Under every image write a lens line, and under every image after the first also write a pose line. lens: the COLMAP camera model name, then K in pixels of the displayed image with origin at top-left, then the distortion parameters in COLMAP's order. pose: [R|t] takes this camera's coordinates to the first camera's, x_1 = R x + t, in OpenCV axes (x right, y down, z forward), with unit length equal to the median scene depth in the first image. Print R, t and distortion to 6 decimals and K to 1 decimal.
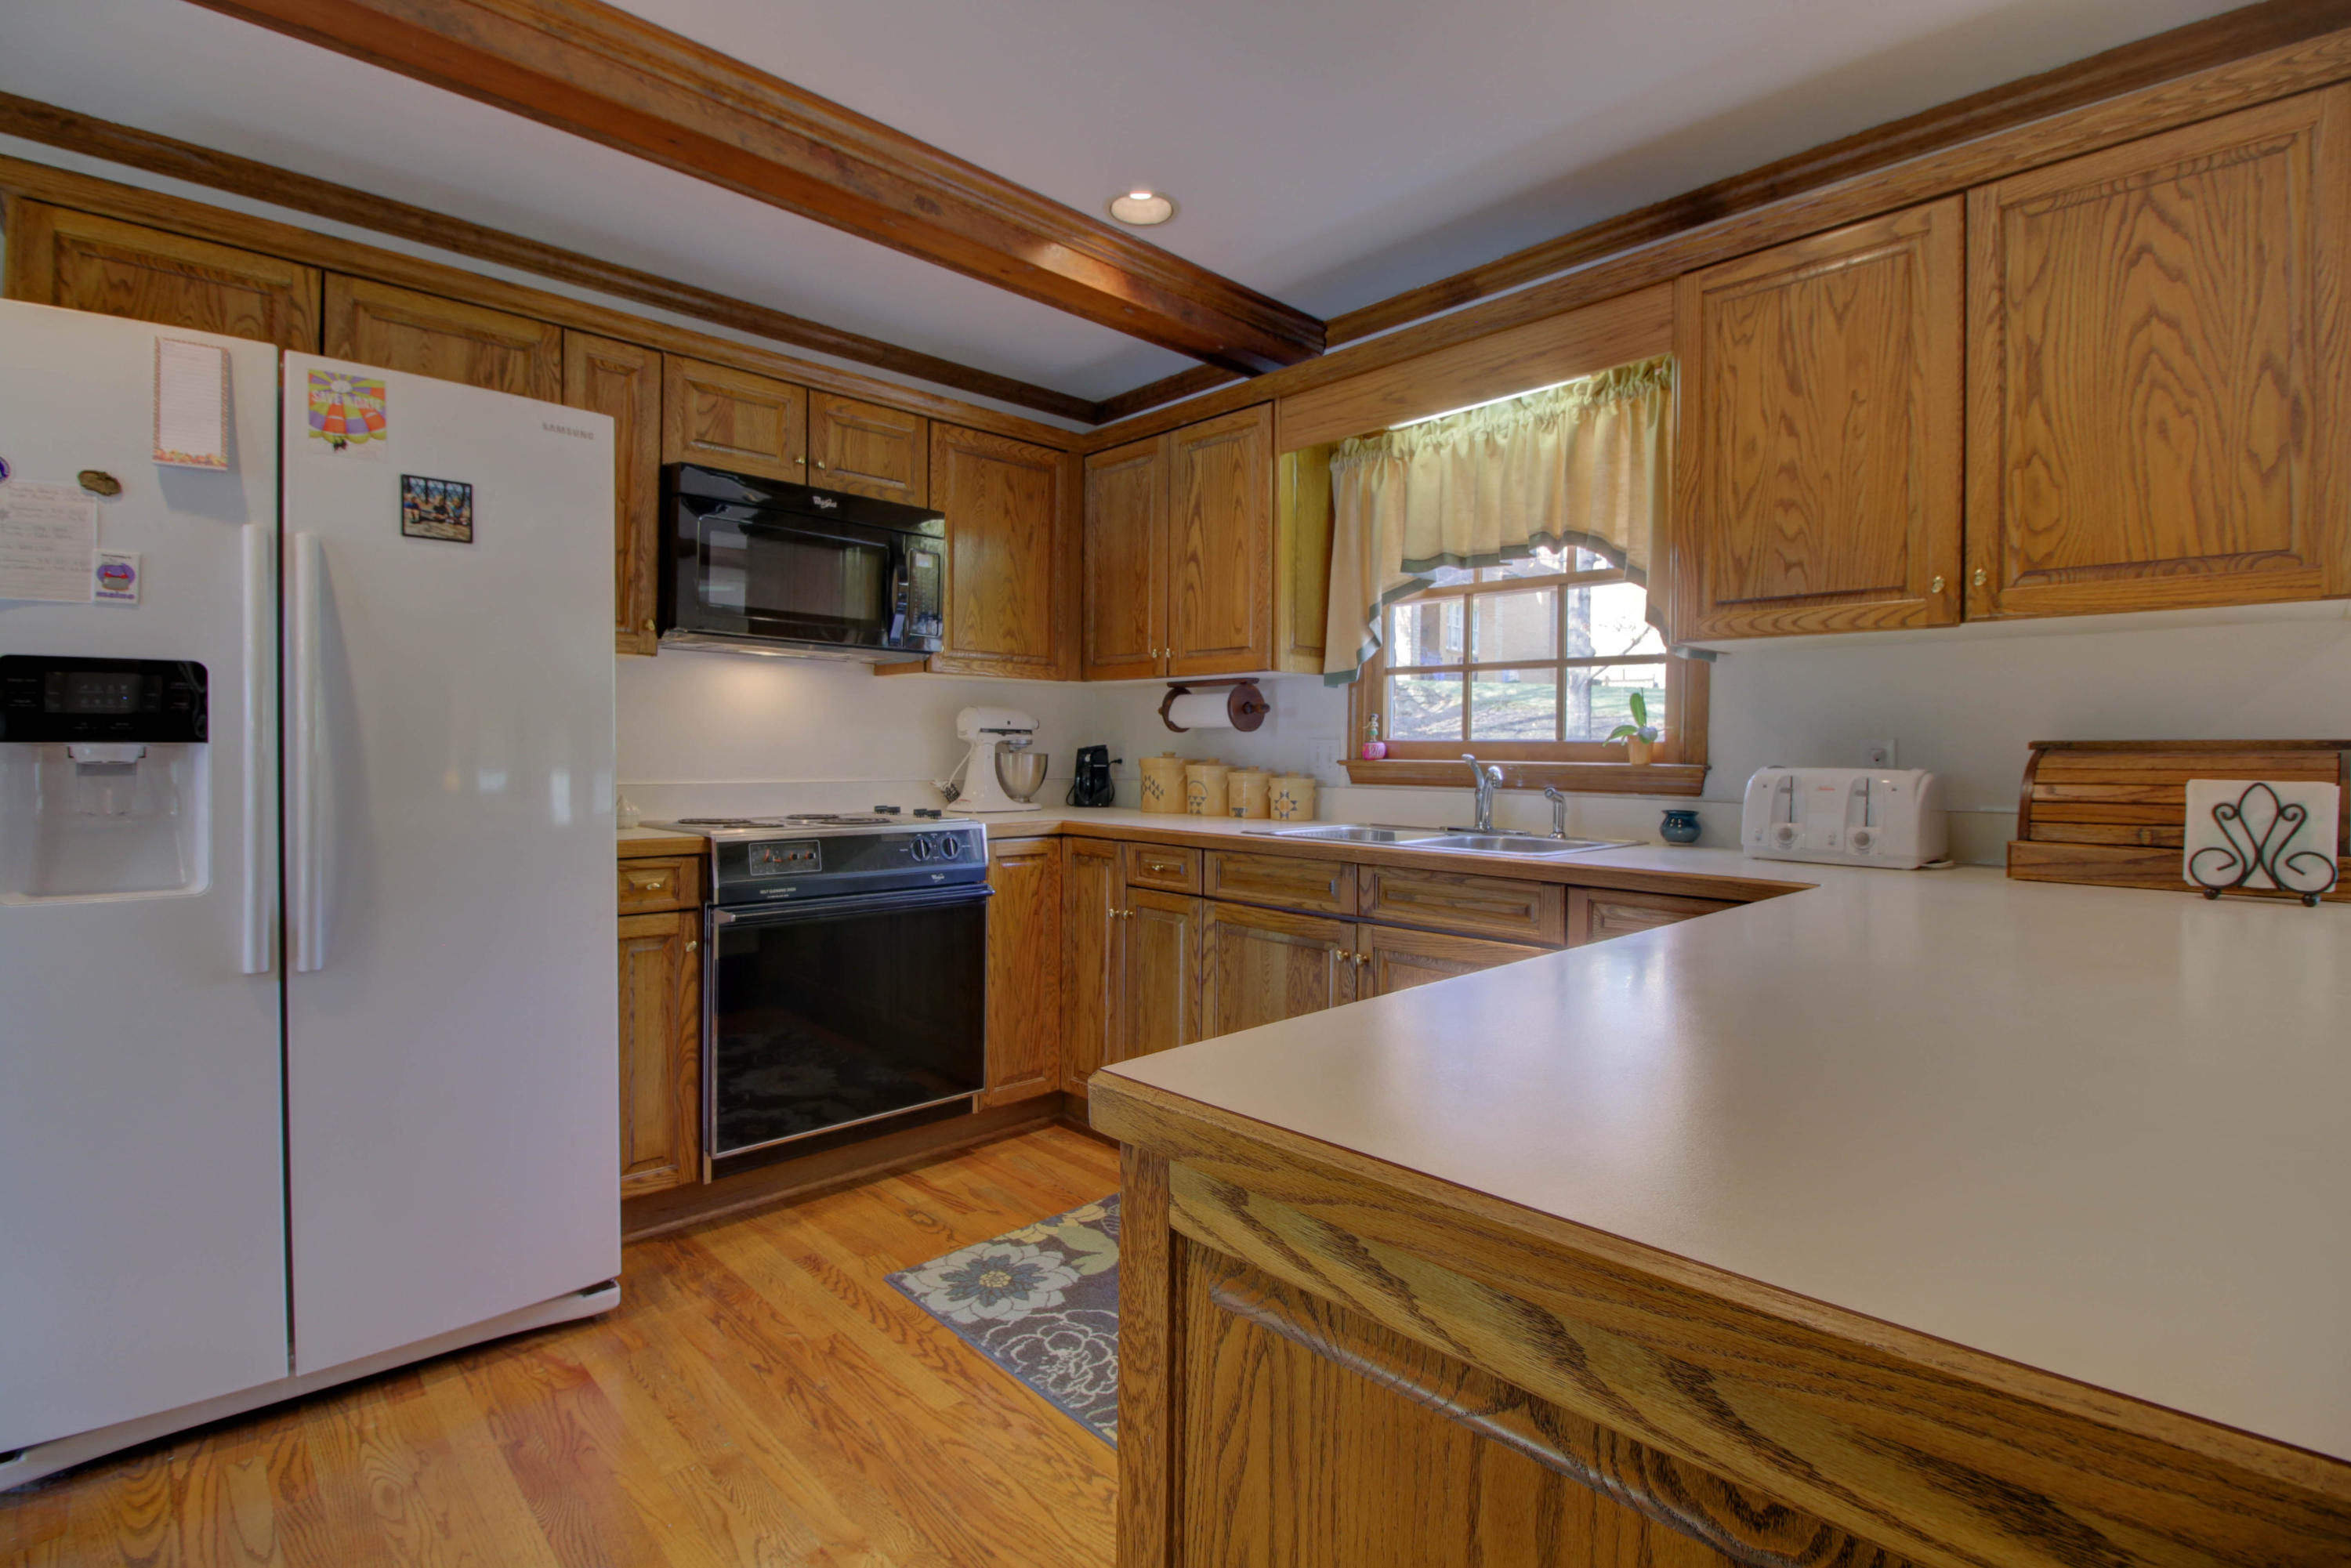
lens RADIAL K [[1091.9, 0, 1109.9], [0, 1091.9, 775.4], [0, 0, 1]] dist [0.001309, -0.015487]
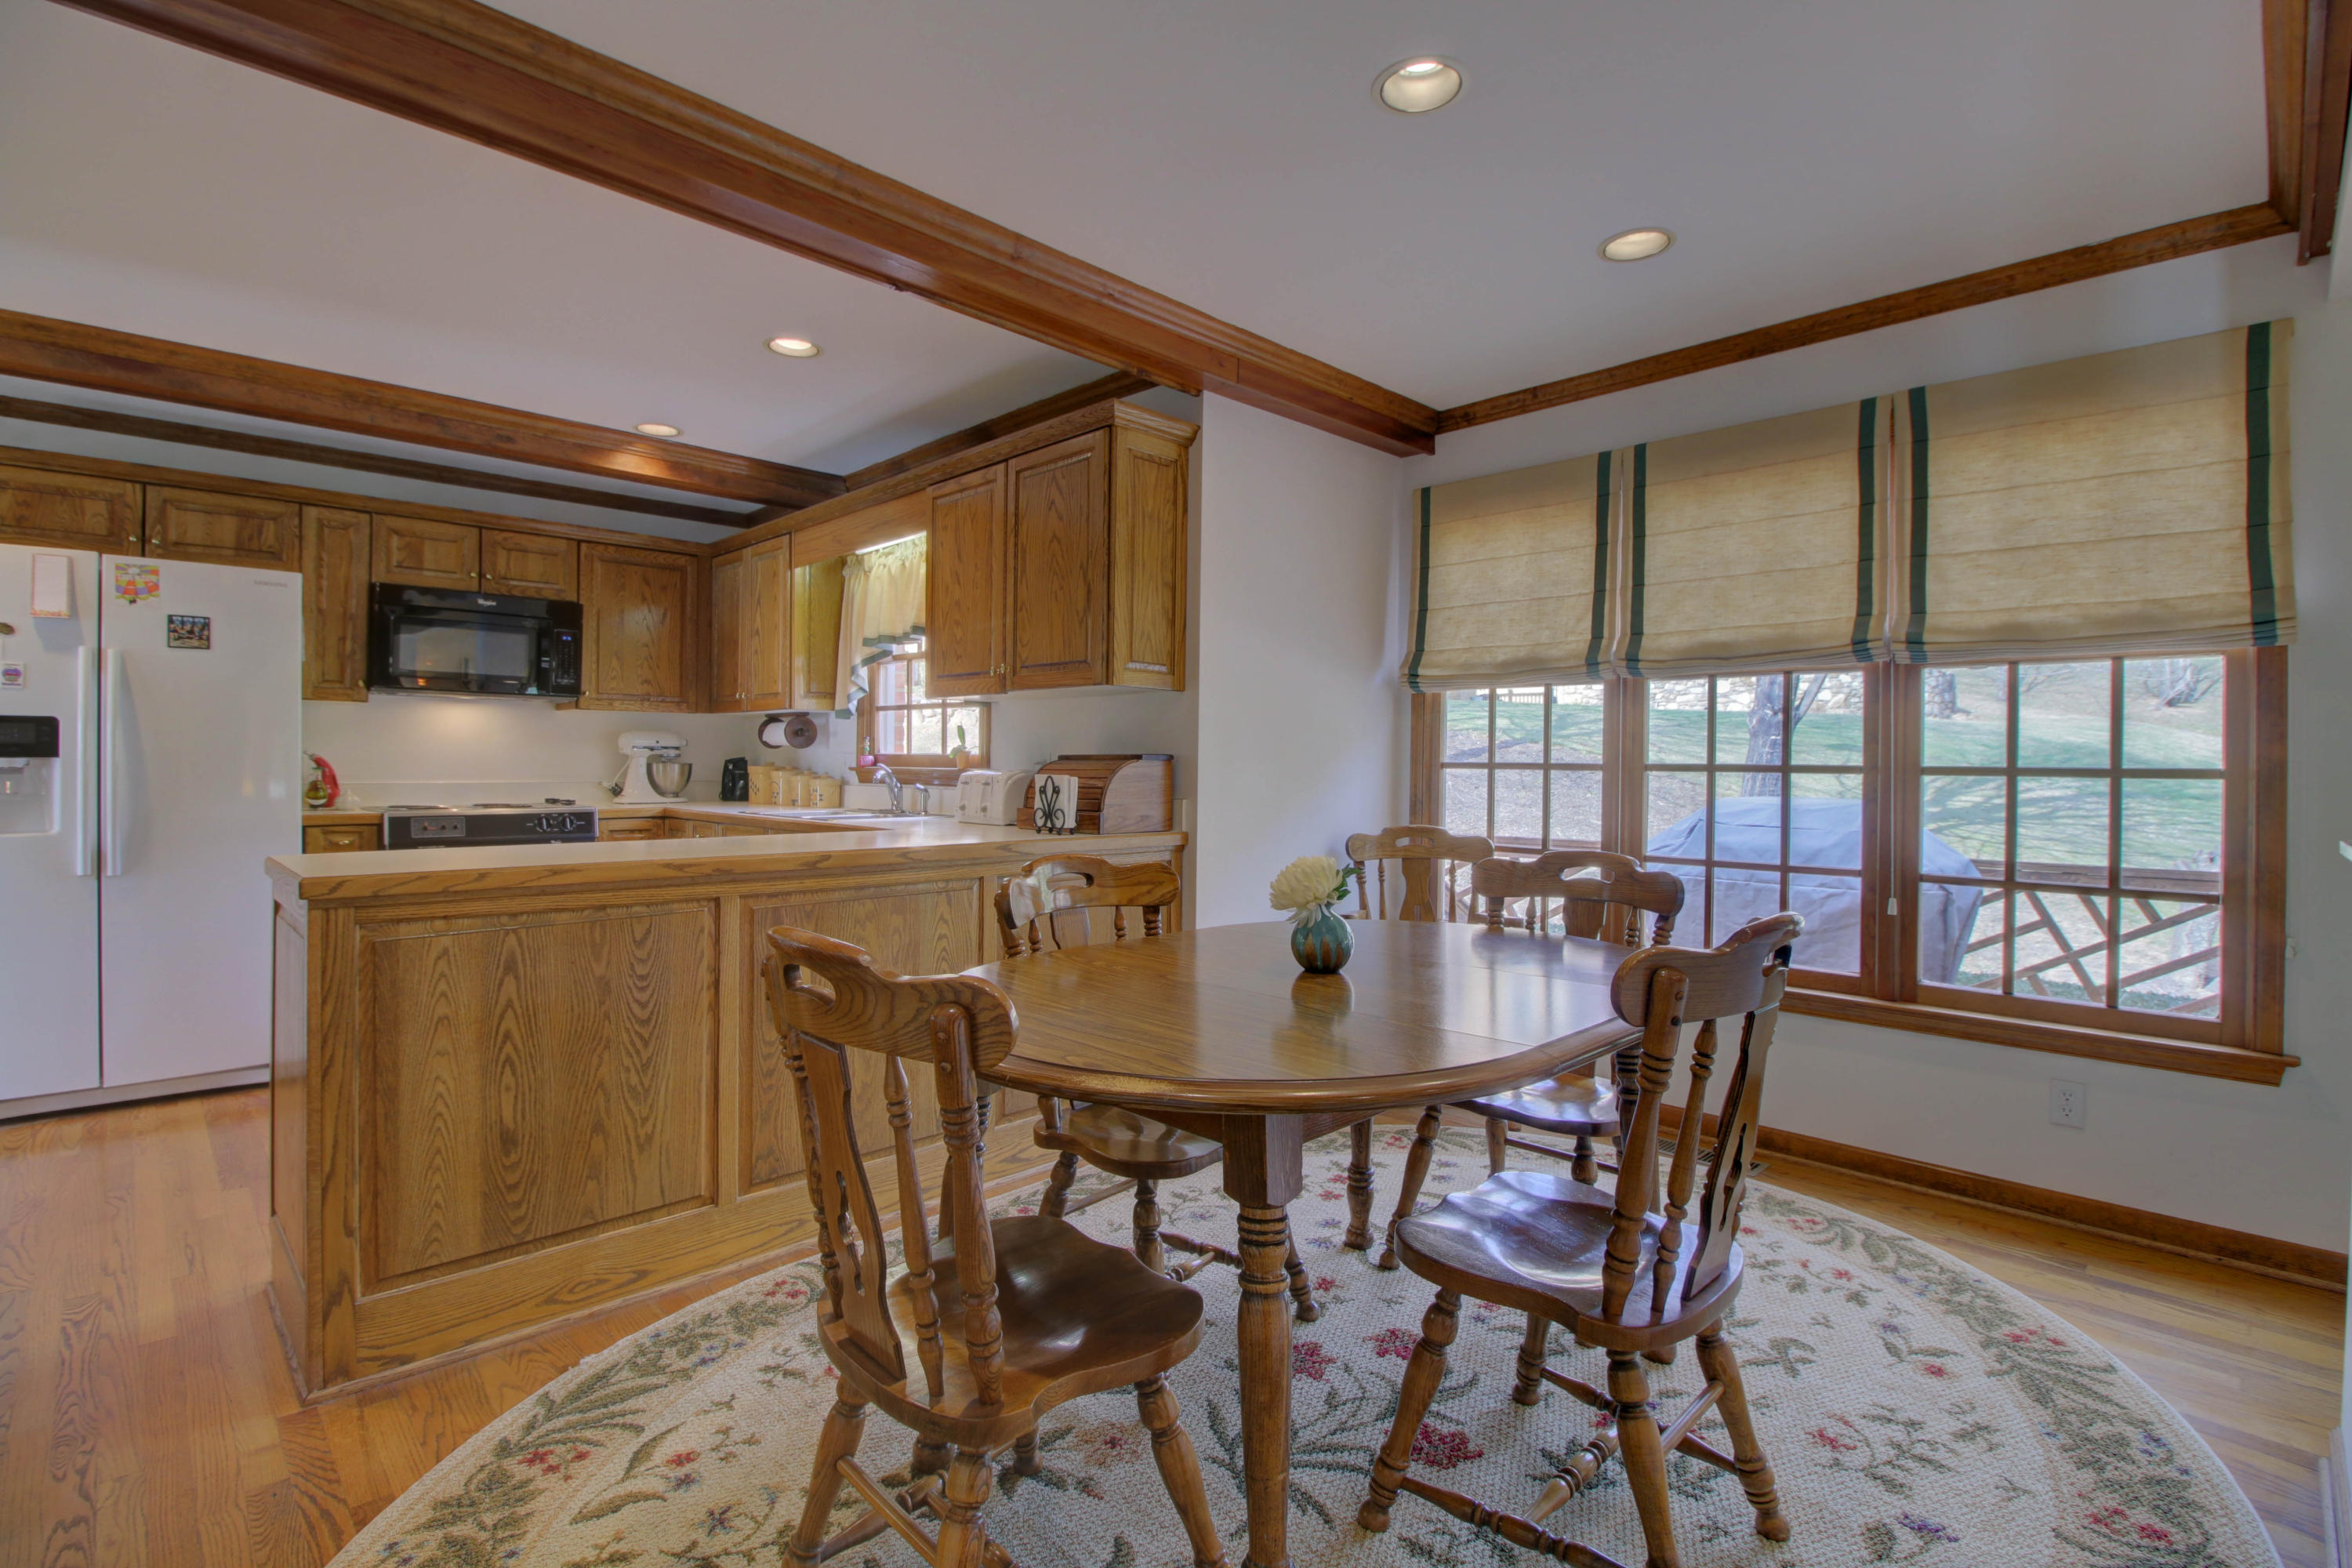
lens RADIAL K [[1092.4, 0, 1110.4], [0, 1092.4, 775.4], [0, 0, 1]] dist [0.001309, -0.015487]
pose [[0.999879, -0.001651, 0.015477, 0.624338], [0.001808, 0.999947, -0.010140, 0.015275], [-0.015459, 0.010167, 0.999829, -0.588883]]
